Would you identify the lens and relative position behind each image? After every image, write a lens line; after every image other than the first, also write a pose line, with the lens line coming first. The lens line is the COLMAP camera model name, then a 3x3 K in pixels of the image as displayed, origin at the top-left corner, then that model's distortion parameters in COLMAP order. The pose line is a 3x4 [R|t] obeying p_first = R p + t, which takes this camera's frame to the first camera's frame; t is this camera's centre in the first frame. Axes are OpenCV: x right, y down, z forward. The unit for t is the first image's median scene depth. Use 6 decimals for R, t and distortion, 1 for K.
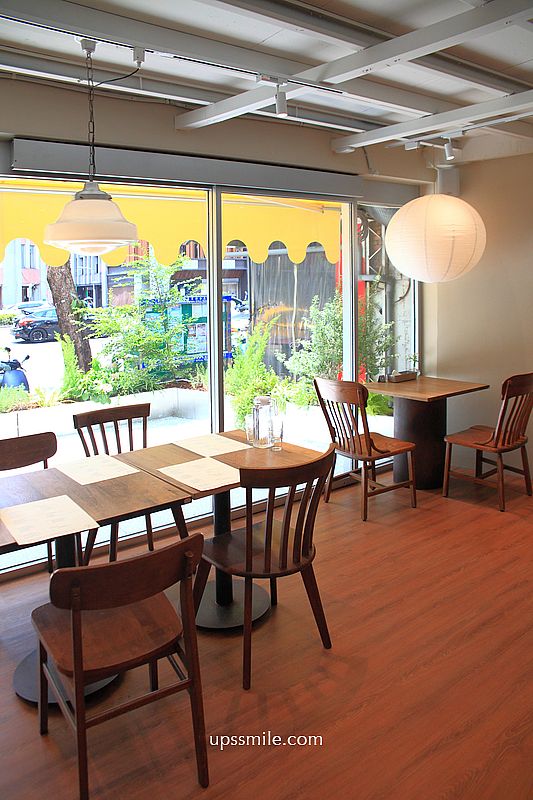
lens RADIAL K [[737.6, 0, 267.6], [0, 737.6, 440.2], [0, 0, 1]] dist [-0.006125, -0.001921]
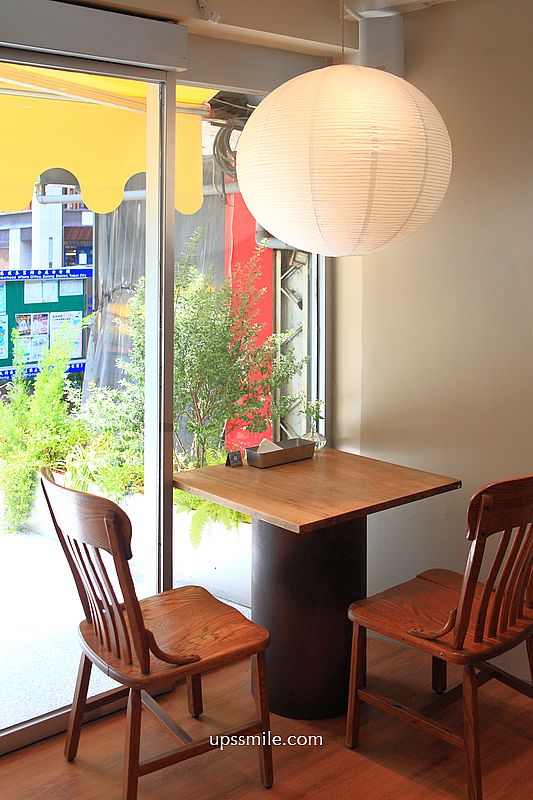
lens RADIAL K [[1005.3, 0, 266.5], [0, 1005.3, 400.0], [0, 0, 1]] dist [-0.007860, -0.014269]
pose [[0.999755, 0.015051, 0.016219, 0.170663], [-0.014047, 0.998081, -0.060314, -0.085673], [-0.017096, 0.060072, 0.998048, 0.384053]]
